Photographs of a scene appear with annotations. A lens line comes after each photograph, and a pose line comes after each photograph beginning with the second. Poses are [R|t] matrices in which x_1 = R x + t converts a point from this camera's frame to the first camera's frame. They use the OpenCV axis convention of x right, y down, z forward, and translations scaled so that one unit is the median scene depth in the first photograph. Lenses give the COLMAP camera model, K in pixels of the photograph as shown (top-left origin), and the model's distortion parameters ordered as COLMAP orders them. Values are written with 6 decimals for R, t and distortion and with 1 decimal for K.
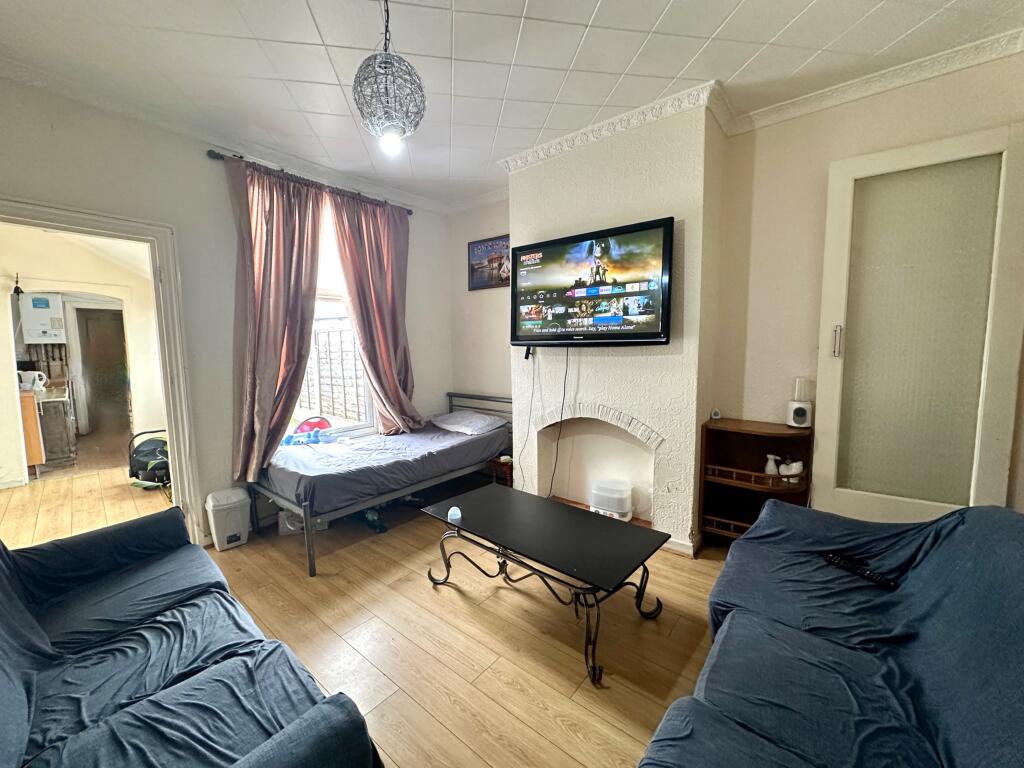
lens RADIAL K [[412.8, 0, 519.8], [0, 412.8, 383.3], [0, 0, 1]] dist [-0.002941, -0.000184]
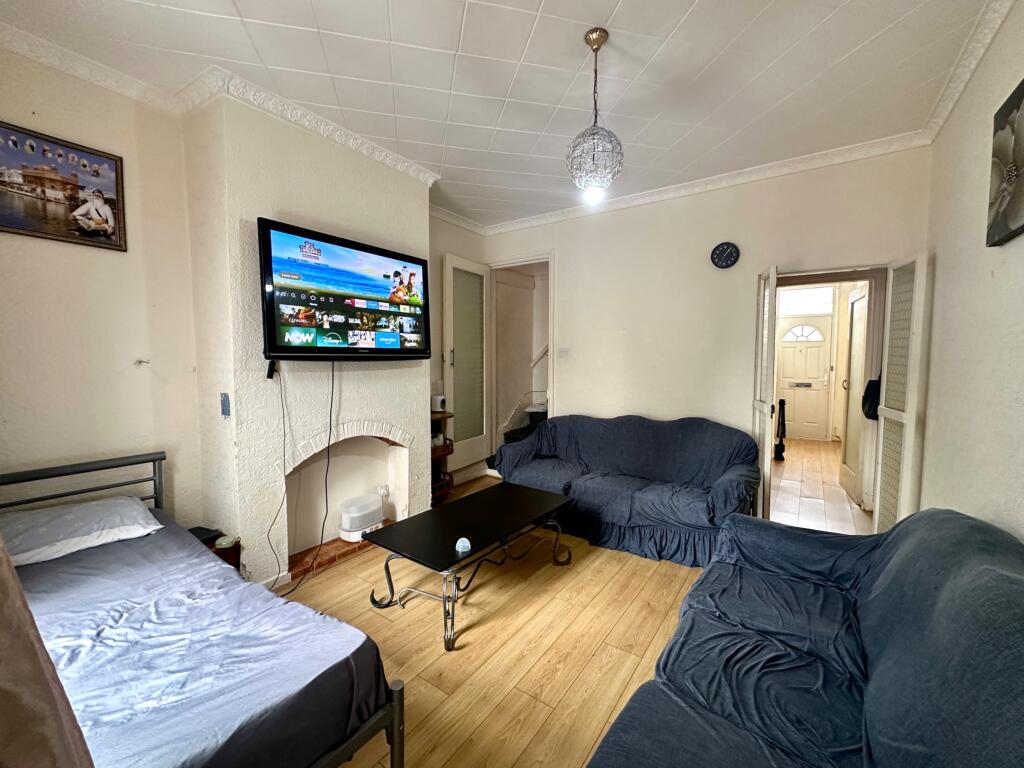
lens RADIAL K [[412.8, 0, 516.8], [0, 412.8, 383.7], [0, 0, 1]] dist [-0.002941, -0.000184]
pose [[-0.061241, -0.052620, 0.996735, -0.817960], [0.094660, 0.993802, 0.058281, -0.058225], [-0.993624, 0.097920, -0.055880, 0.709625]]
